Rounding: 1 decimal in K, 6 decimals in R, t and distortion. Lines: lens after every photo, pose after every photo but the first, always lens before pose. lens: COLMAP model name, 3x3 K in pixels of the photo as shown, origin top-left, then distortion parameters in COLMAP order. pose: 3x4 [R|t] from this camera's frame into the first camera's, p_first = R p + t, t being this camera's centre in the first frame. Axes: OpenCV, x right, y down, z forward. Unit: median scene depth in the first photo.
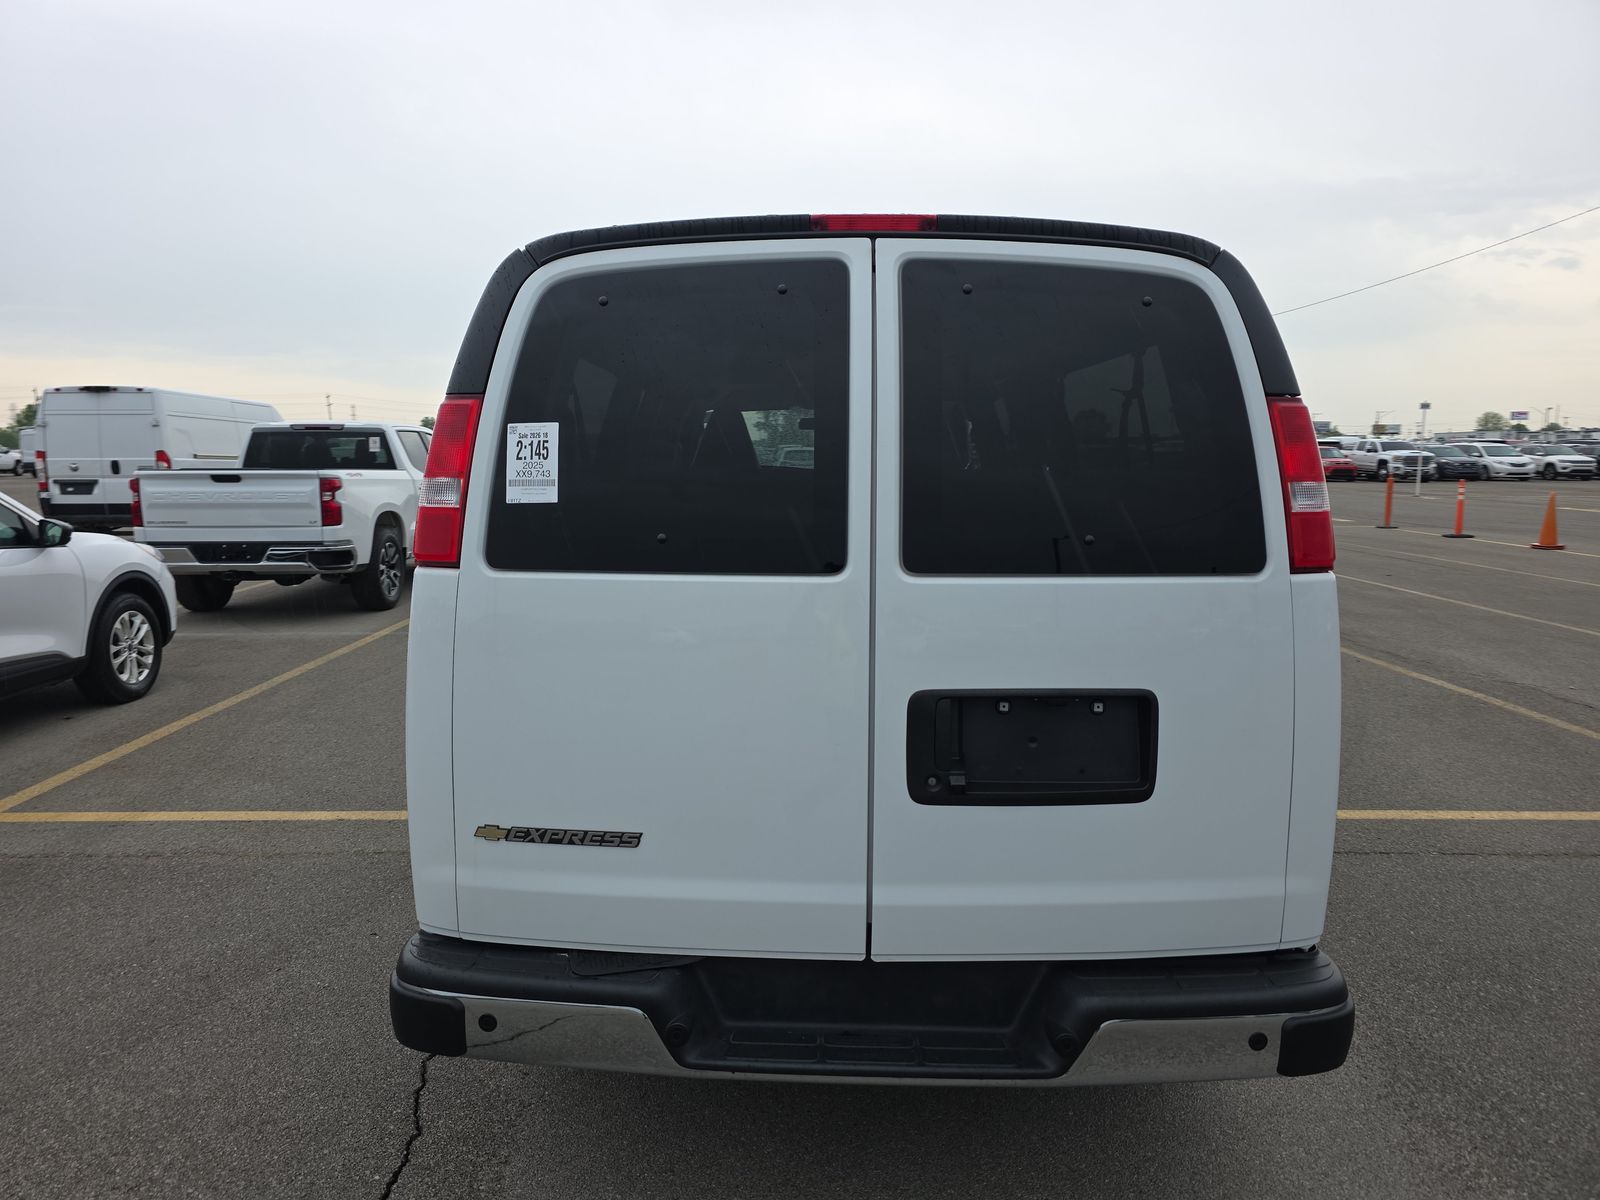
lens RADIAL K [[1058.8, 0, 792.2], [0, 1058.8, 595.2], [0, 0, 1]] dist [0.021838, -0.001064]
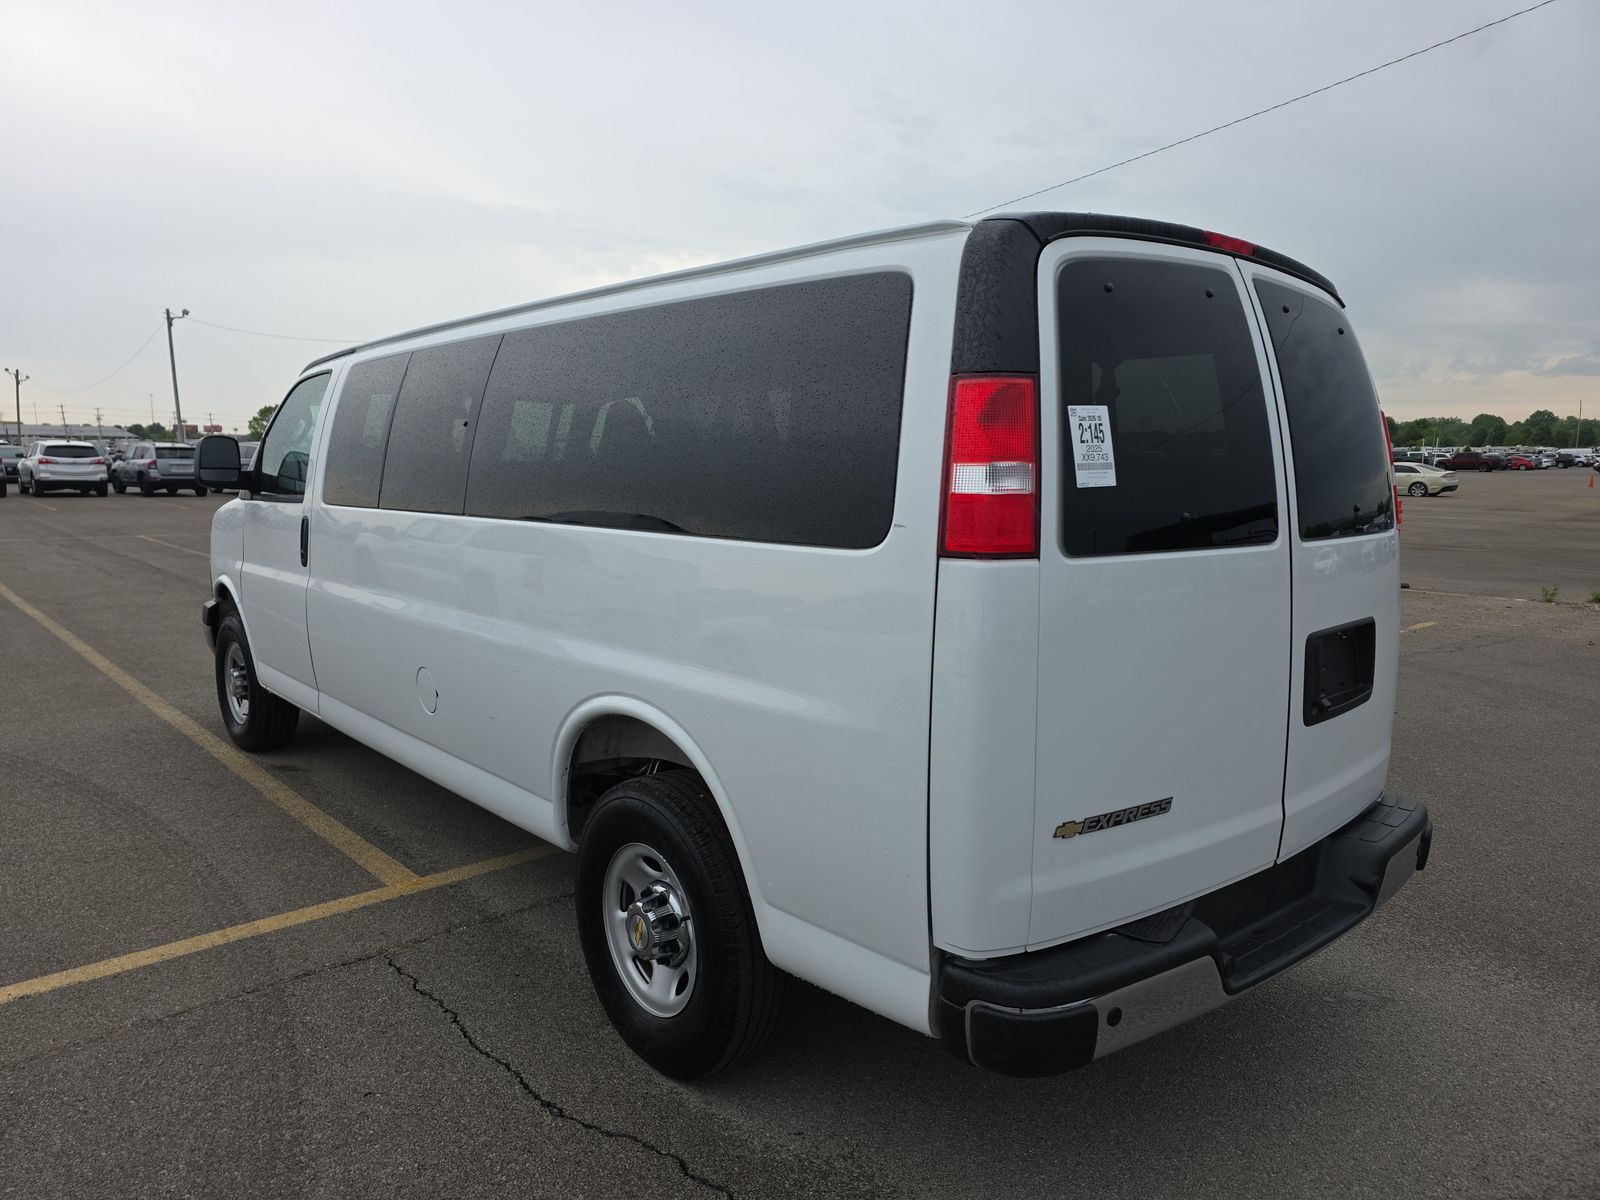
lens RADIAL K [[1090.3, 0, 800.0], [0, 1090.3, 600.0], [0, 0, 1]] dist [0.002272, -0.001455]
pose [[0.755331, -0.083709, 0.649976, -1.117187], [0.080172, 0.996162, 0.035126, -0.039609], [-0.650421, 0.025578, 0.759143, 0.409822]]
